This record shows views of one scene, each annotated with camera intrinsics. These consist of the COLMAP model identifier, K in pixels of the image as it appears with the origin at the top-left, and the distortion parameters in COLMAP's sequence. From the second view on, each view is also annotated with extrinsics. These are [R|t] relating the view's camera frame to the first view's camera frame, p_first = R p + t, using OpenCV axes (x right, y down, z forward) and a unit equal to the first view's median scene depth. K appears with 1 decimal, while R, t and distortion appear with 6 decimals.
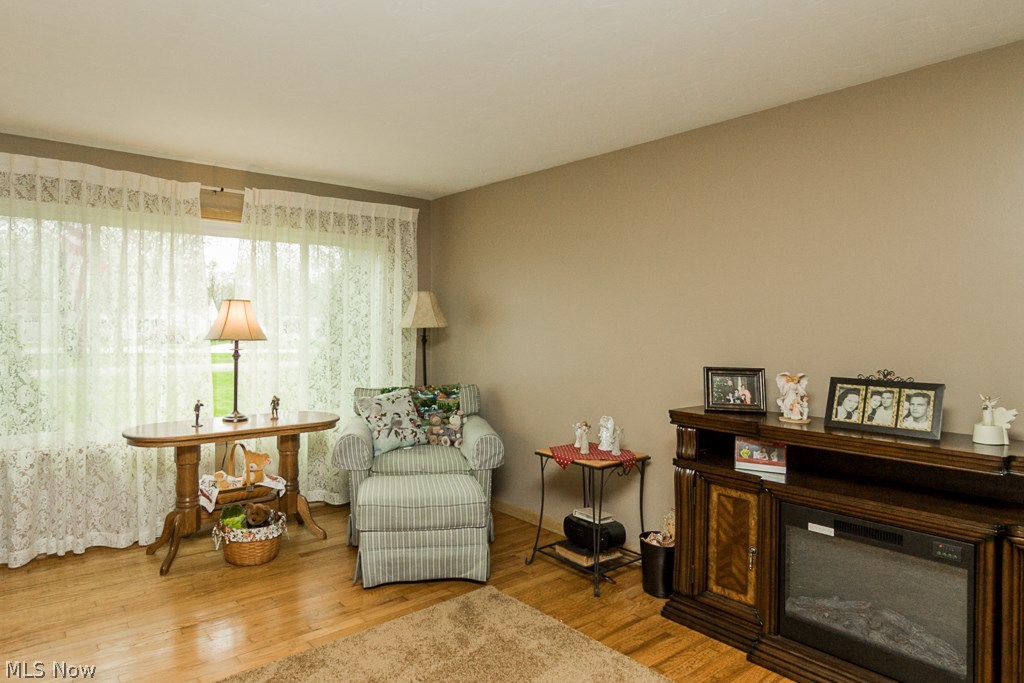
lens RADIAL K [[586.0, 0, 511.0], [0, 586.0, 334.2], [0, 0, 1]] dist [-0.006735, -0.001665]
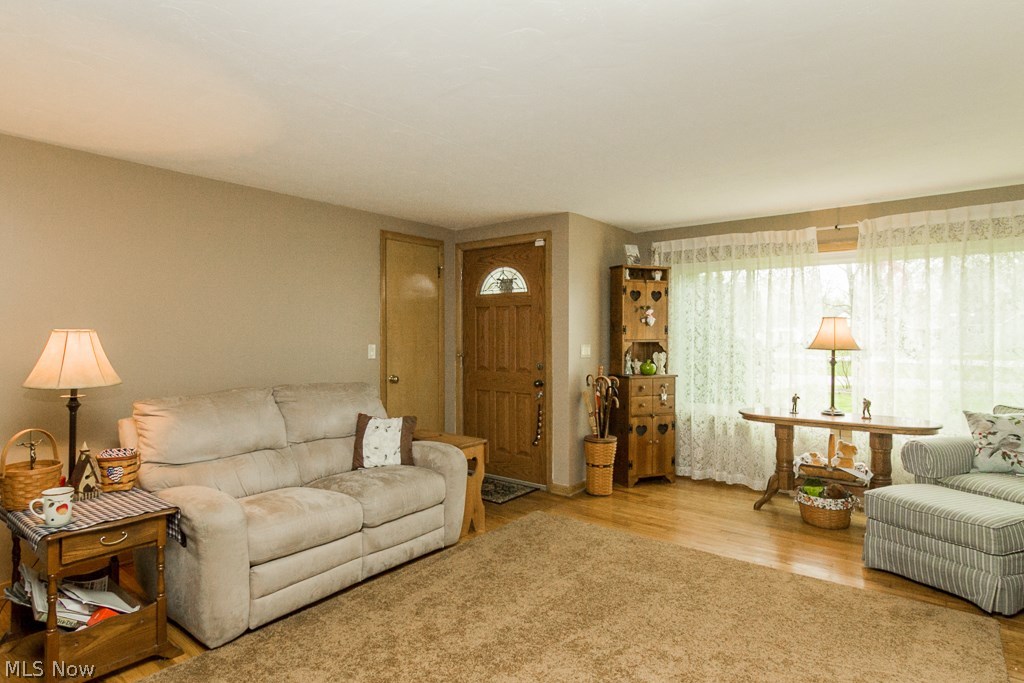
lens RADIAL K [[526.2, 0, 508.4], [0, 526.2, 341.9], [0, 0, 1]] dist [-0.002696, 0.002683]
pose [[0.310713, 0.009843, -0.950453, 0.380473], [-0.012683, 0.999900, 0.006209, -0.004172], [0.950419, 0.010125, 0.310807, 0.002292]]
